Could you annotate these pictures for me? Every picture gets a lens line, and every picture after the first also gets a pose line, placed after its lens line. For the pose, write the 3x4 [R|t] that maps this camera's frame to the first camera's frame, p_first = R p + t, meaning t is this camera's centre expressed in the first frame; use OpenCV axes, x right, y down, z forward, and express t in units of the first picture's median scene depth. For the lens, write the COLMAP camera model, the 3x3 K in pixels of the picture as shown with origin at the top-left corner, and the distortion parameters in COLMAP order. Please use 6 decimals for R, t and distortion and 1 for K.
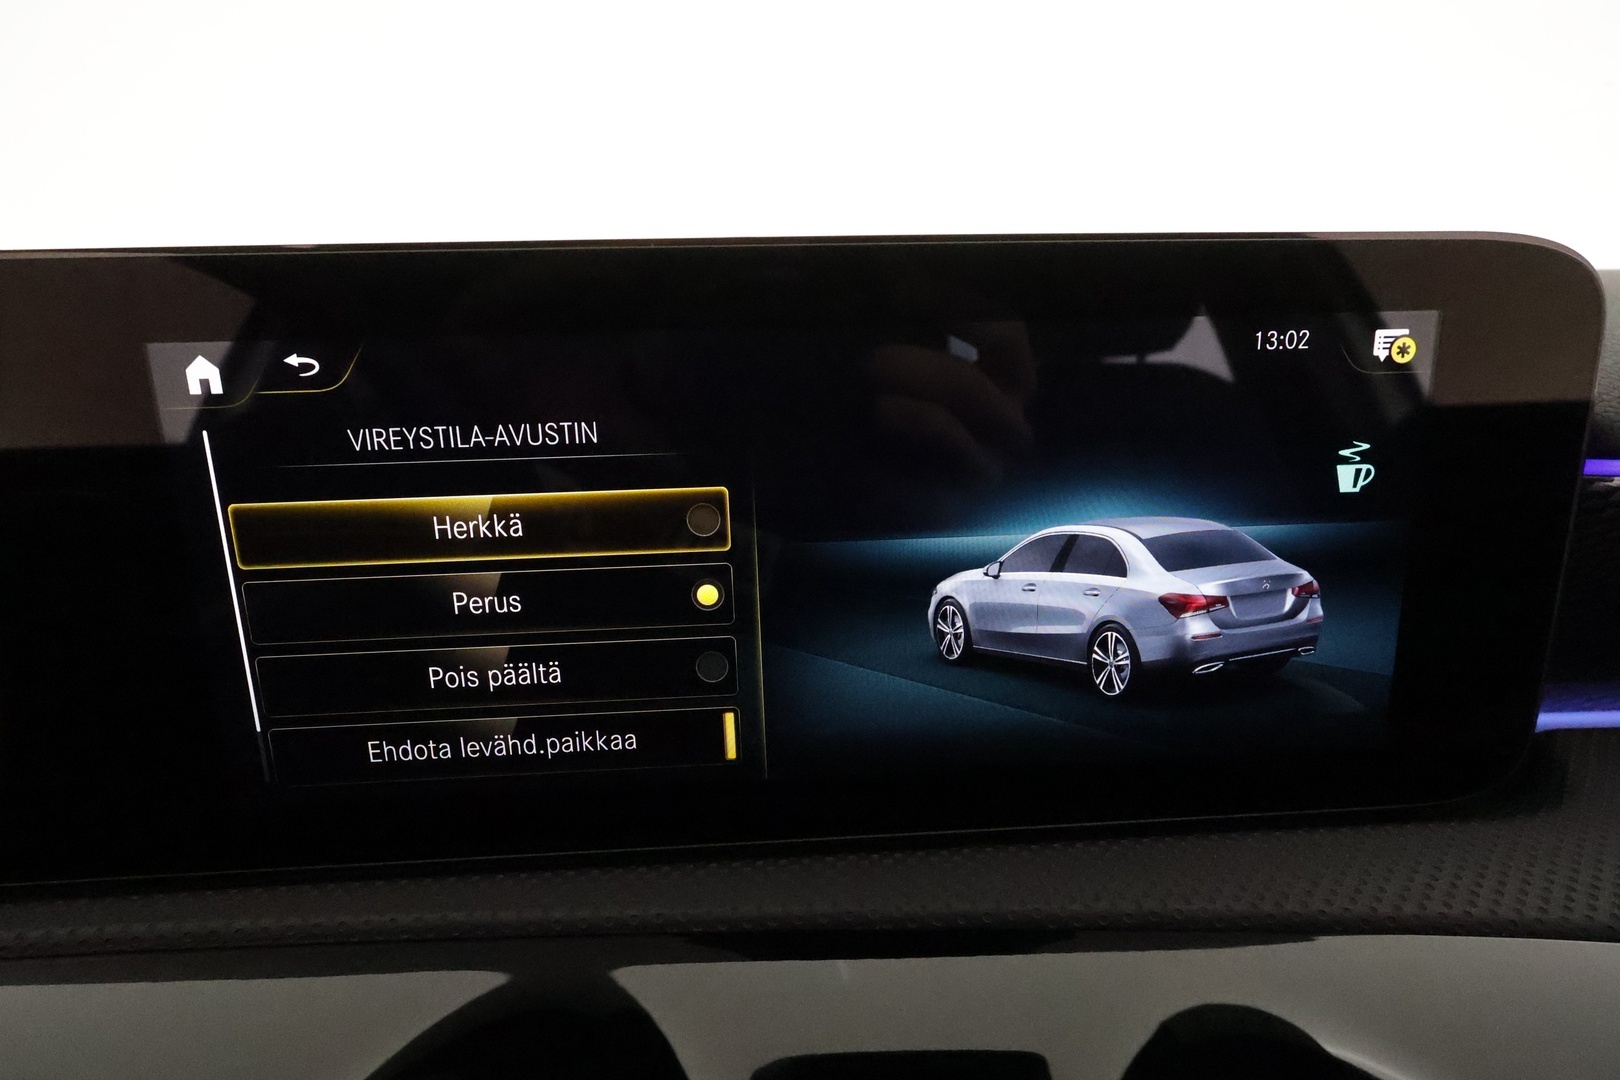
lens RADIAL K [[744.6, 0, 758.5], [0, 744.6, 536.0], [0, 0, 1]] dist [0.012788, 0.001591]
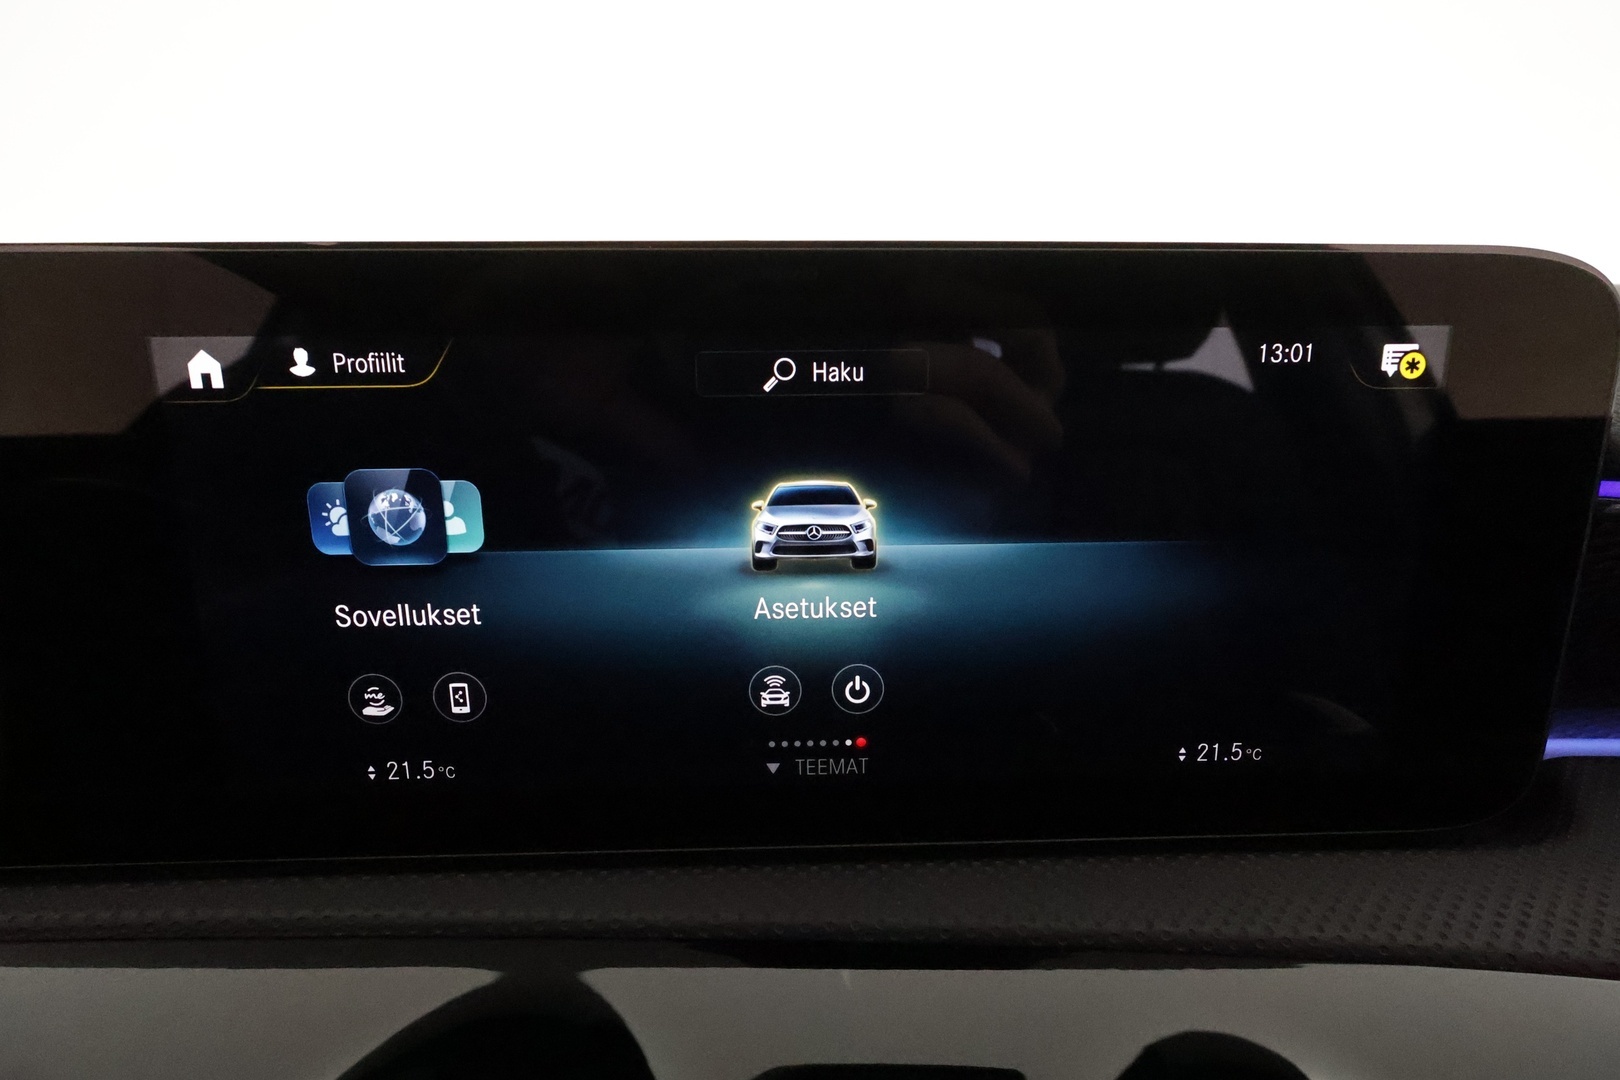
lens RADIAL K [[744.6, 0, 812.6], [0, 744.6, 537.5], [0, 0, 1]] dist [0.012788, 0.001591]
pose [[0.999499, 0.022201, -0.022558, 0.105188], [-0.022269, 0.999748, -0.002799, -0.003504], [0.022490, 0.003300, 0.999742, 0.006758]]
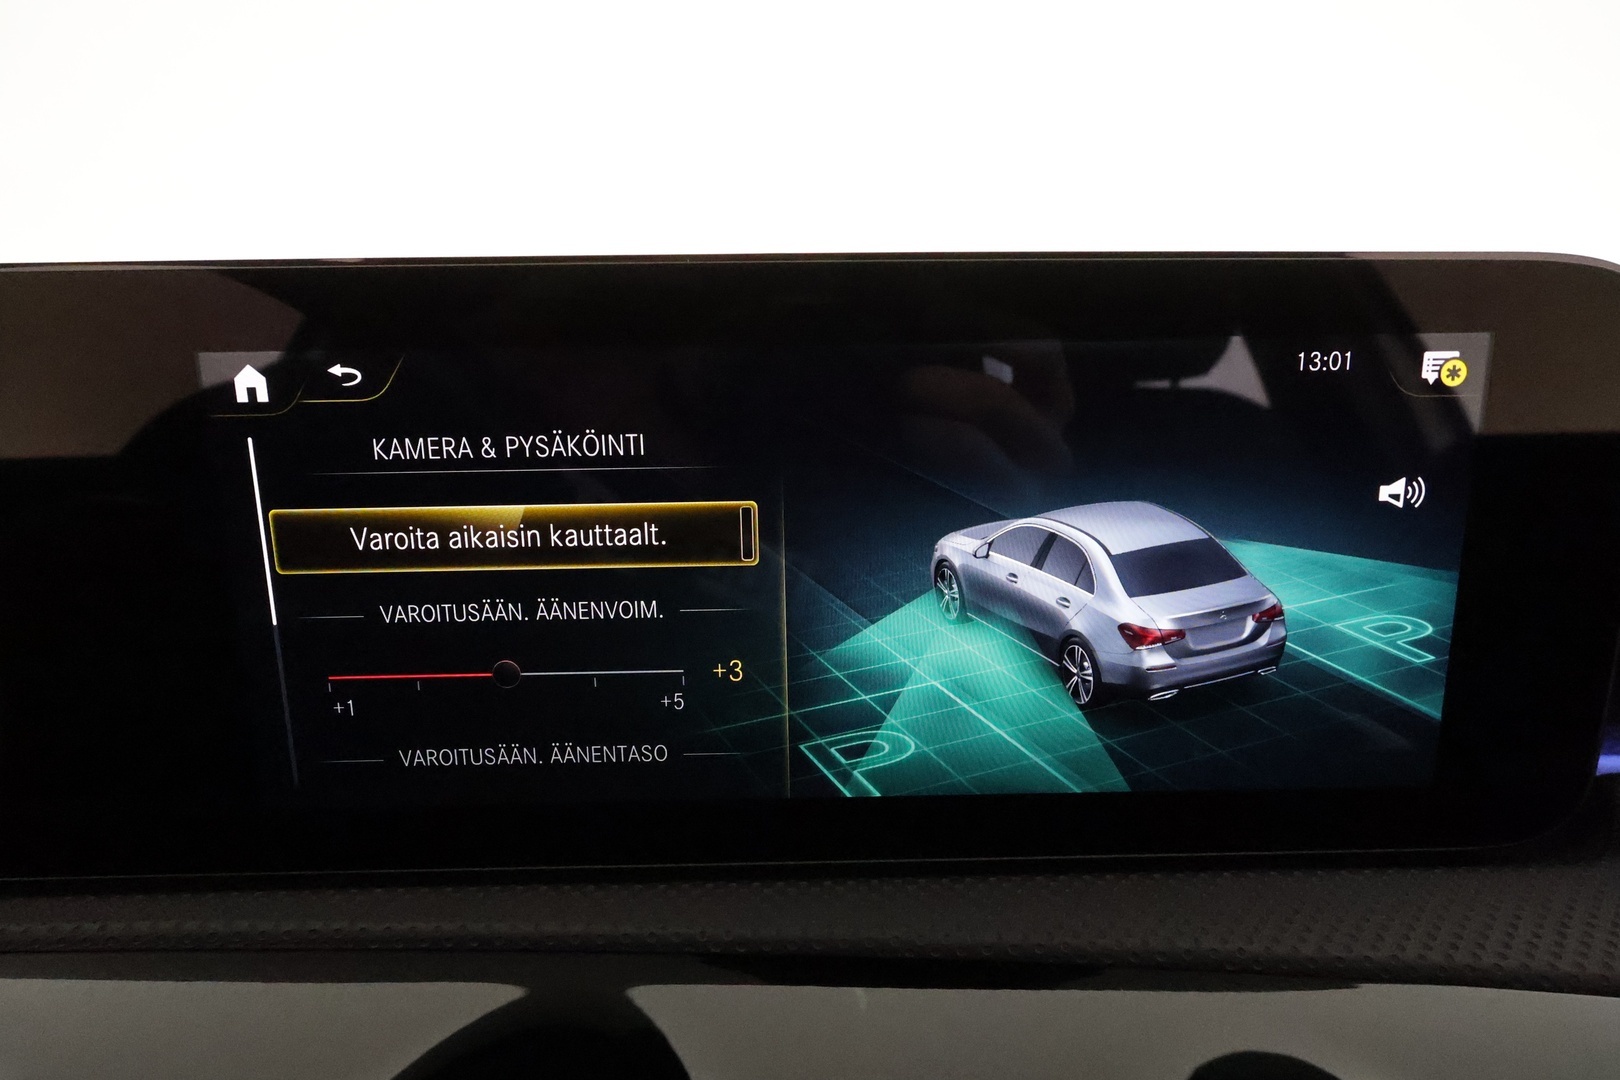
lens RADIAL K [[744.6, 0, 812.6], [0, 744.6, 529.6], [0, 0, 1]] dist [0.012788, 0.001591]
pose [[0.999146, 0.018975, -0.036707, 0.070519], [-0.019956, 0.999448, -0.026568, -0.002689], [0.036183, 0.027278, 0.998973, 0.006064]]
